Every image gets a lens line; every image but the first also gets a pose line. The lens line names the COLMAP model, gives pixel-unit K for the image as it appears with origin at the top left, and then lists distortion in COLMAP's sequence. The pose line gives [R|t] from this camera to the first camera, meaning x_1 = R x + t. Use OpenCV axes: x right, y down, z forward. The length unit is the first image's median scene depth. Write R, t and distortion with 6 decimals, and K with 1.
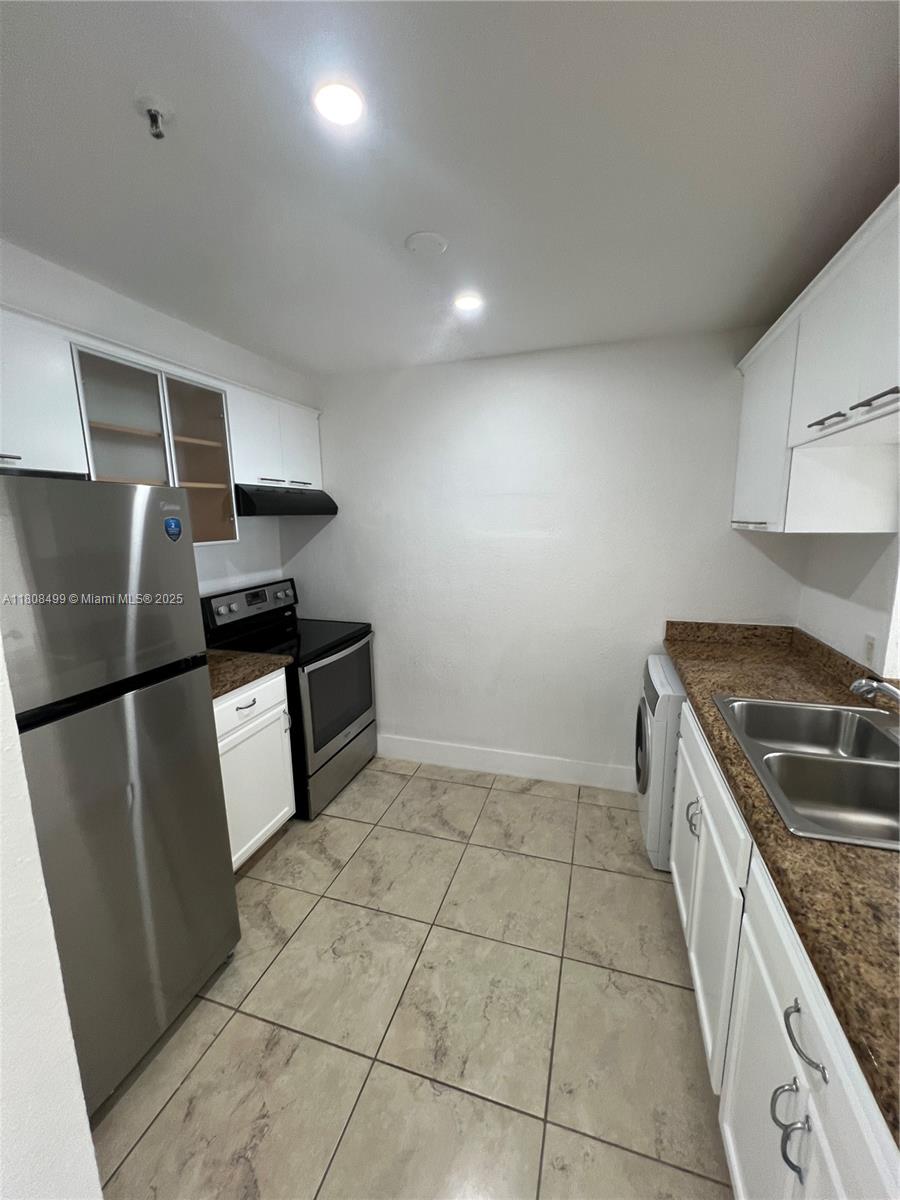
lens RADIAL K [[484.6, 0, 453.7], [0, 484.6, 604.1], [0, 0, 1]] dist [0.002611, 0.000562]
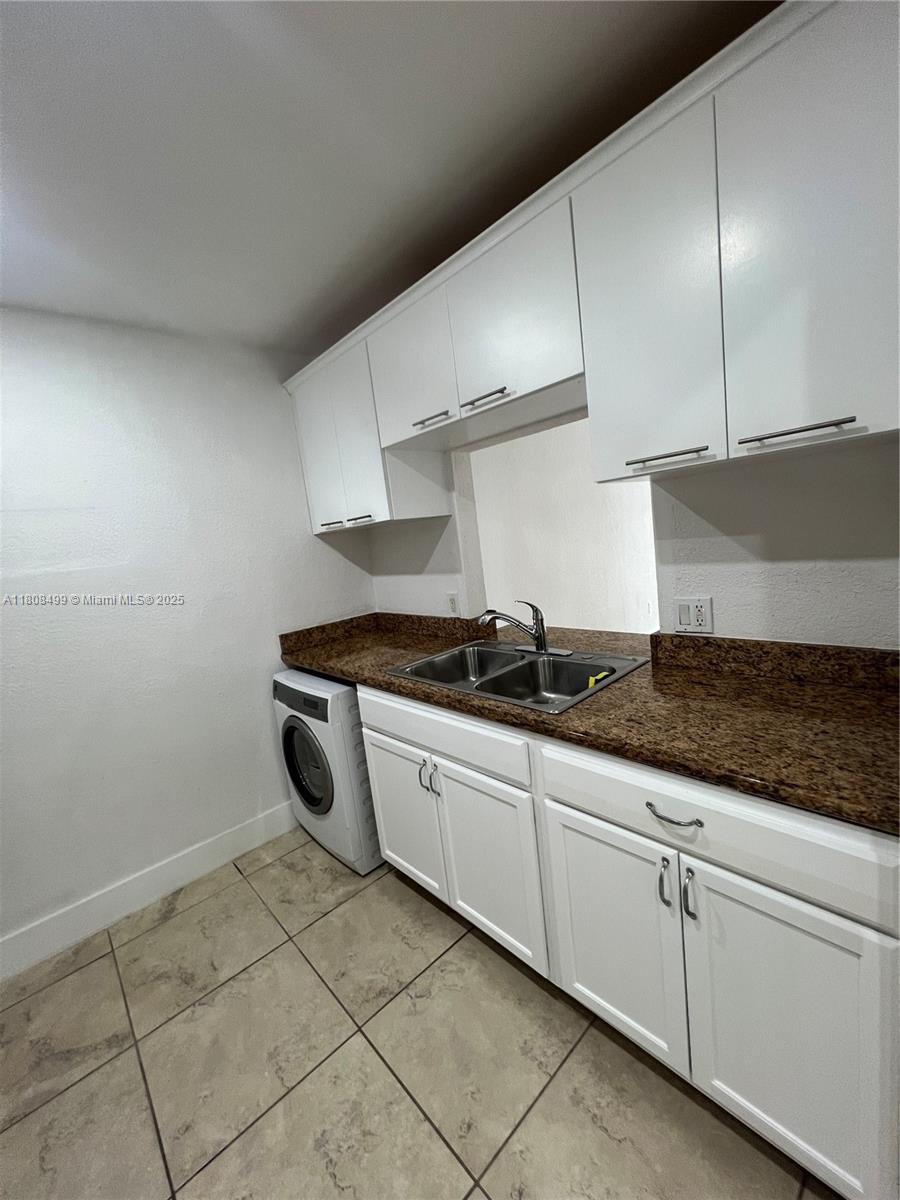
lens RADIAL K [[484.6, 0, 453.7], [0, 484.6, 604.1], [0, 0, 1]] dist [0.002611, 0.000562]
pose [[0.497174, -0.172191, 0.850393, -0.210922], [0.265224, 0.963357, 0.040004, 0.031193], [-0.826120, 0.205656, 0.524625, 0.218118]]
